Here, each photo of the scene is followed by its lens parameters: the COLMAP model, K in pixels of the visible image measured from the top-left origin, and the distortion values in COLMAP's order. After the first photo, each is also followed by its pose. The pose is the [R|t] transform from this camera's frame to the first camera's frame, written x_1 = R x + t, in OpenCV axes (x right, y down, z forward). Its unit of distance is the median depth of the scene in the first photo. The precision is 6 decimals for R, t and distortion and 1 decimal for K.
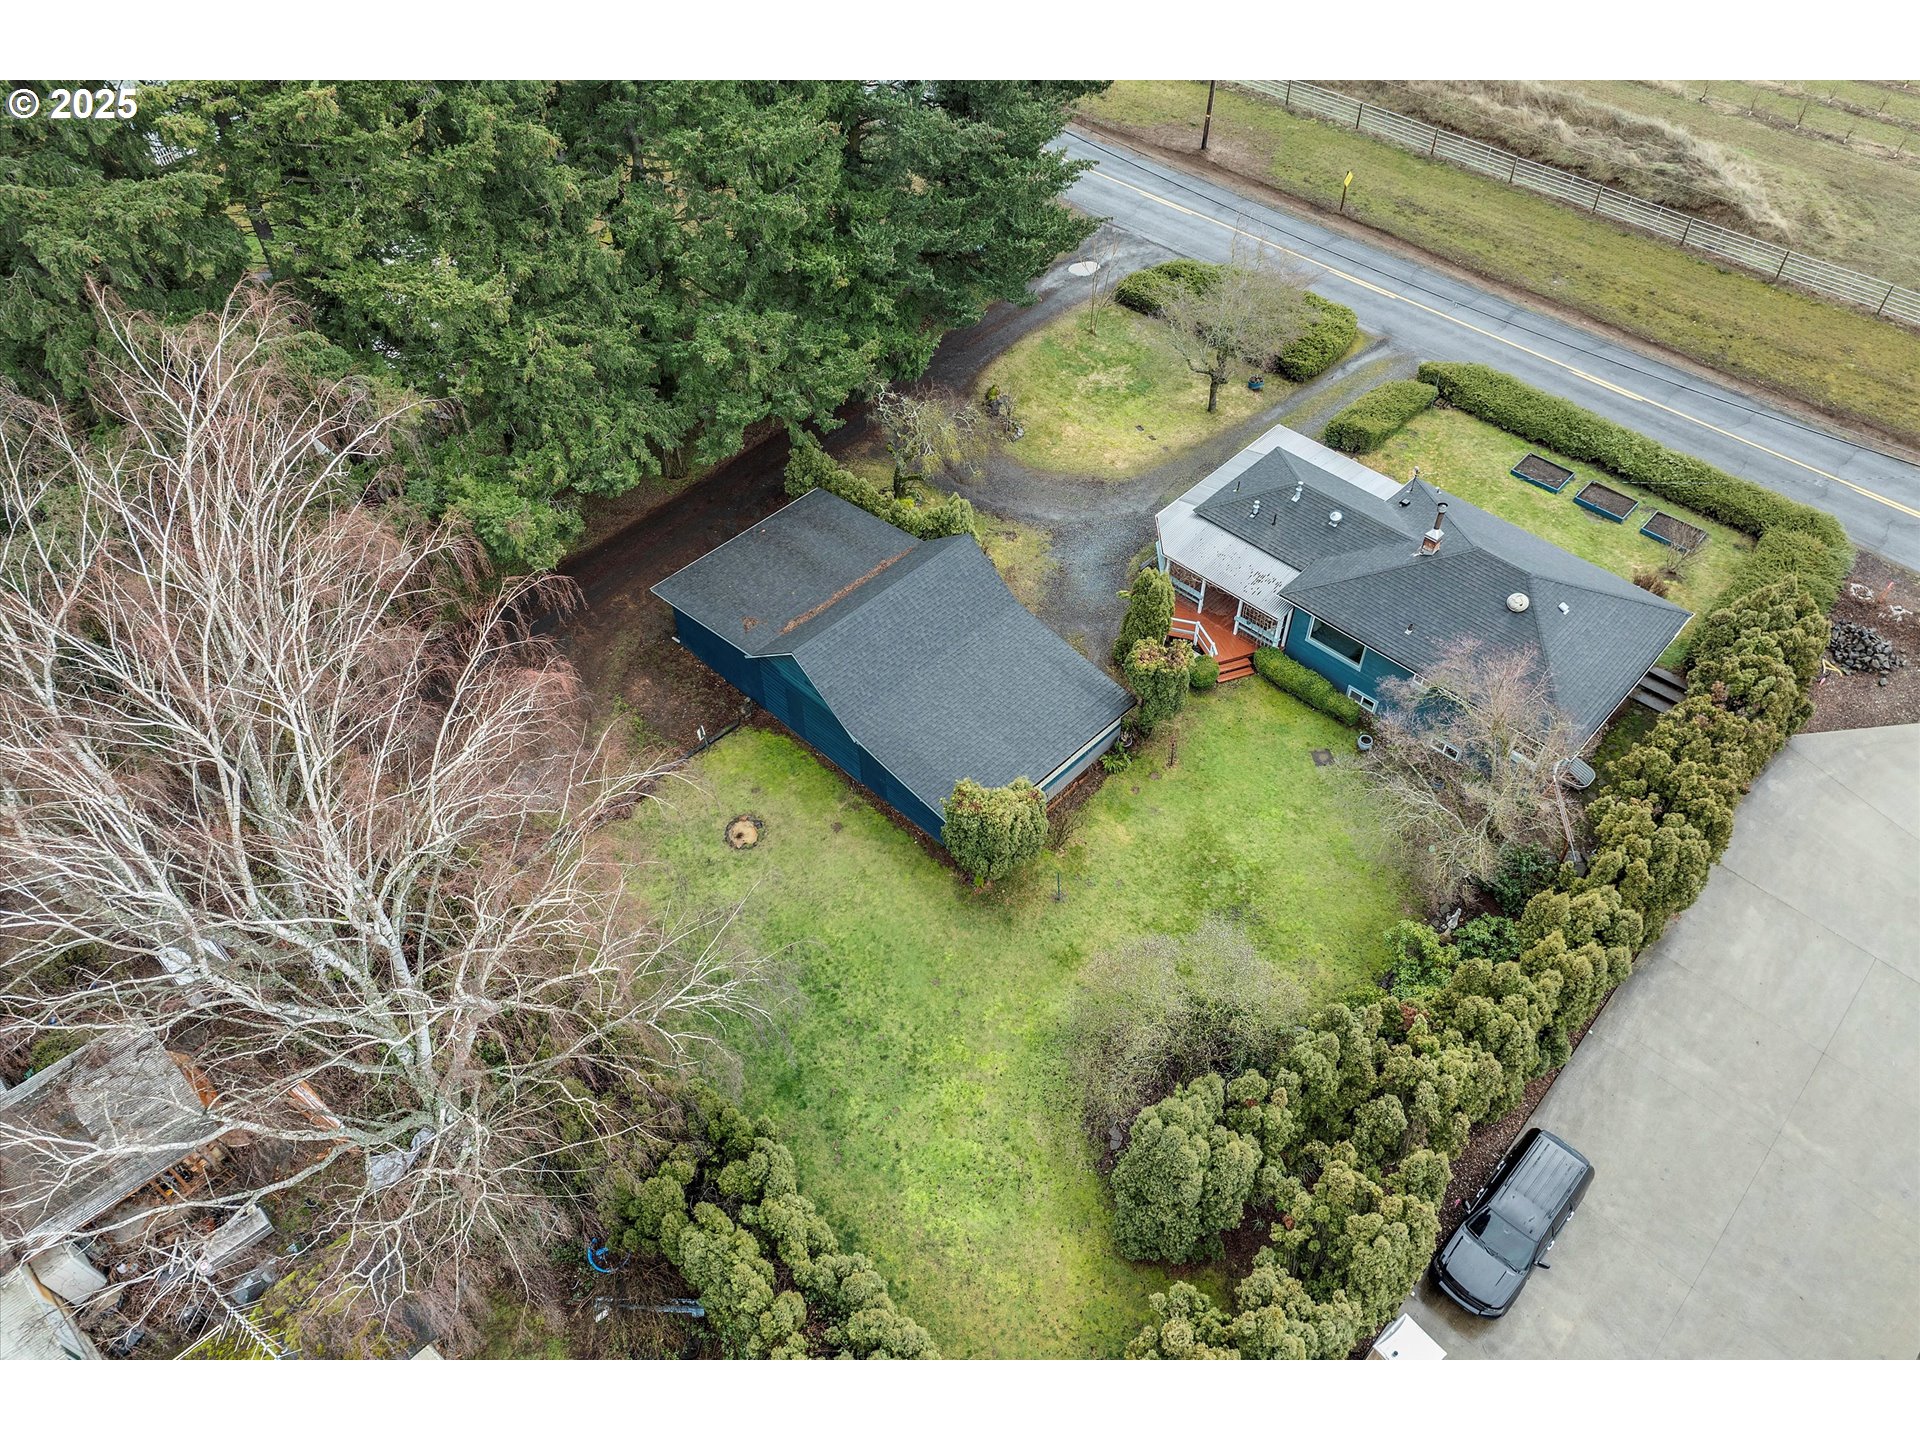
lens RADIAL K [[1349.3, 0, 960.0], [0, 1349.3, 720.0], [0, 0, 1]] dist [-0.052165, 0.001621]
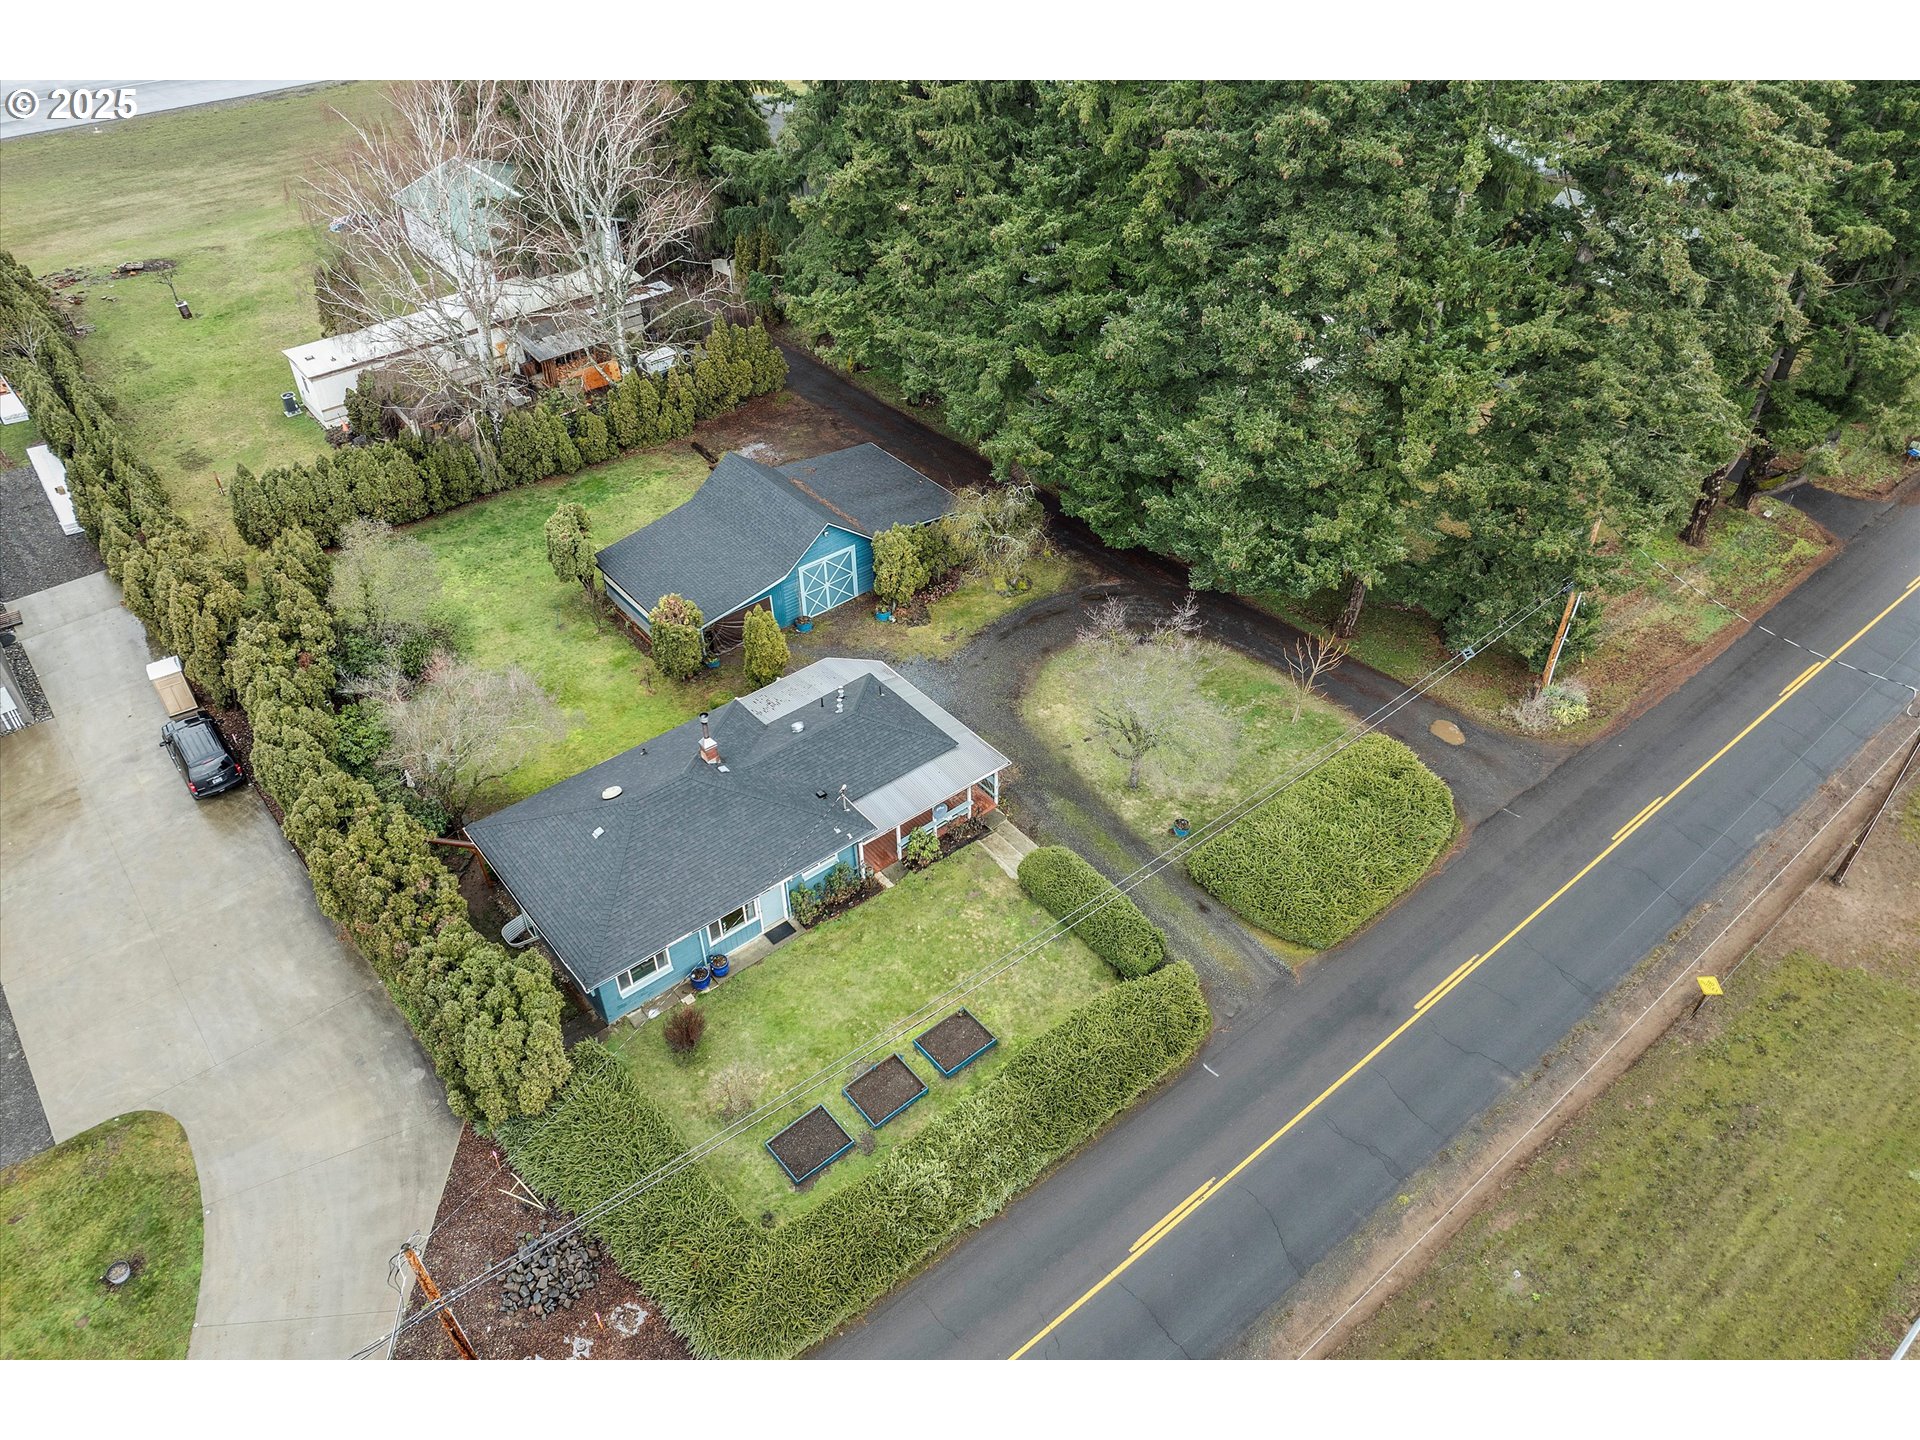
lens RADIAL K [[1349.3, 0, 960.0], [0, 1349.3, 720.0], [0, 0, 1]] dist [-0.052165, 0.001621]
pose [[-0.119788, 0.652191, -0.748531, 1.082756], [-0.718835, 0.463067, 0.518504, -0.813111], [0.684783, 0.600180, 0.413347, 0.700251]]
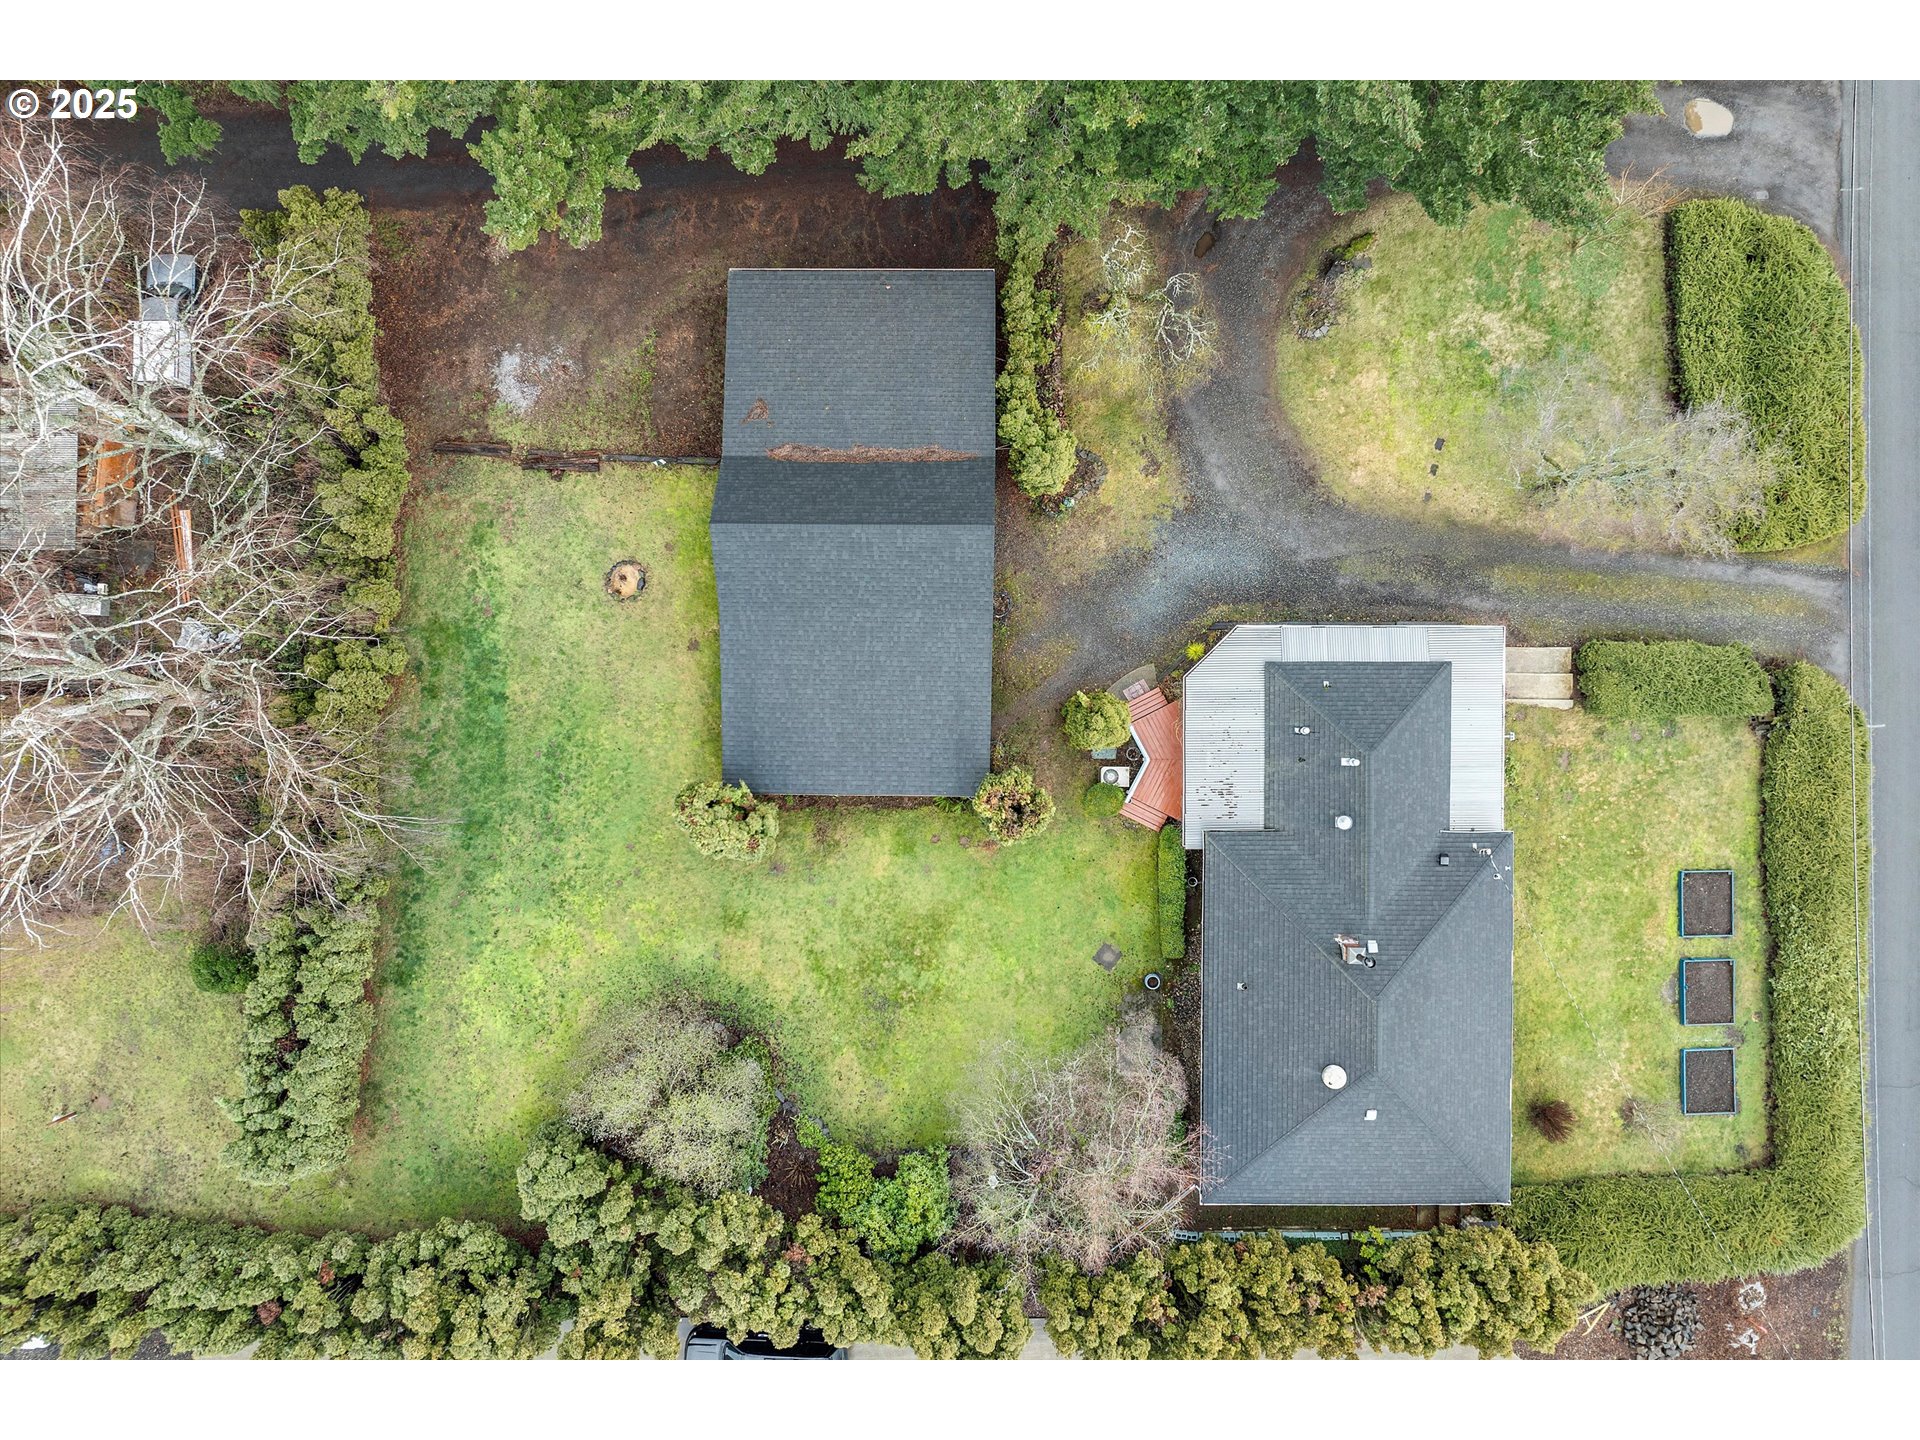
lens RADIAL K [[1349.3, 0, 960.0], [0, 1349.3, 720.0], [0, 0, 1]] dist [-0.052165, 0.001621]
pose [[0.689417, 0.724340, -0.006072, 0.085948], [-0.528795, 0.508994, 0.679191, -0.643326], [0.495056, -0.465035, 0.733936, 0.340536]]
